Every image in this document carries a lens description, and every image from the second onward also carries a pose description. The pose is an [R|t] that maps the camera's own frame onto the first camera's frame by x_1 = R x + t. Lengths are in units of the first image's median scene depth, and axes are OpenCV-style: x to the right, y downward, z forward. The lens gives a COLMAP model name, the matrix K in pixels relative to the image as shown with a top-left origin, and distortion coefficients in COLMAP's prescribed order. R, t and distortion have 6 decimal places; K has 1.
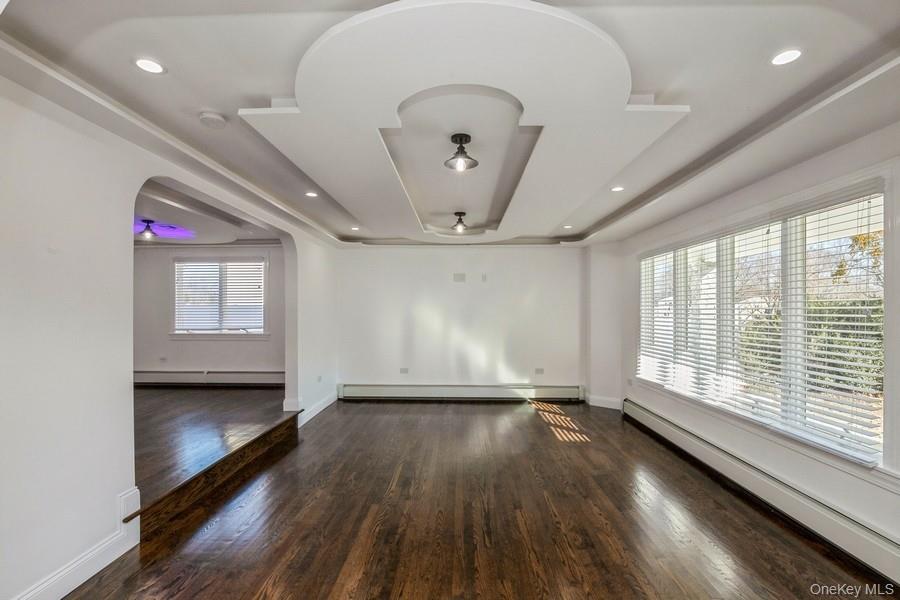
lens RADIAL K [[410.9, 0, 449.6], [0, 410.9, 304.5], [0, 0, 1]] dist [-0.003323, 0.000490]
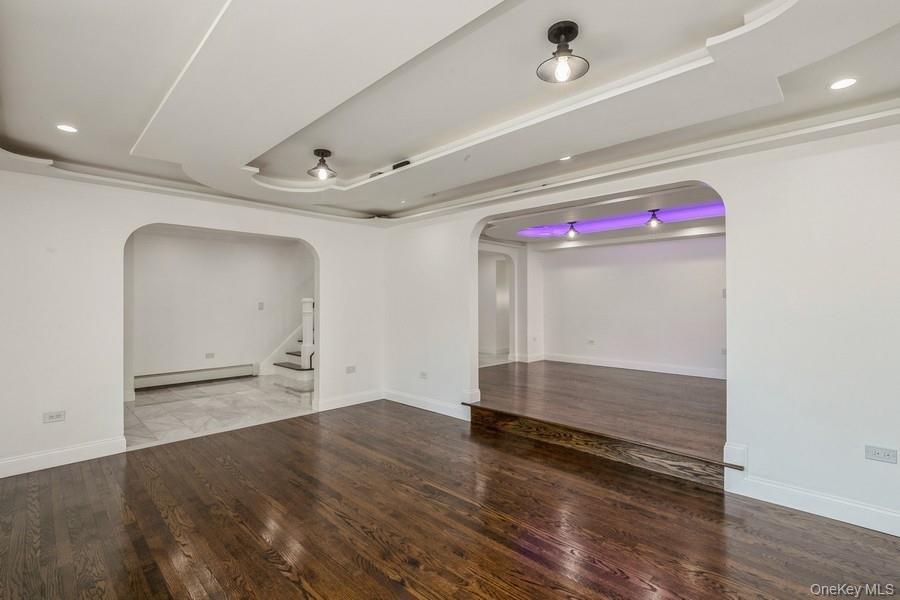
lens RADIAL K [[410.9, 0, 447.3], [0, 410.9, 301.3], [0, 0, 1]] dist [-0.003323, 0.000490]
pose [[-0.674936, 0.000628, -0.737876, 0.644129], [0.009291, 0.999928, -0.007648, 0.041337], [0.737818, -0.012018, -0.674893, 2.029779]]
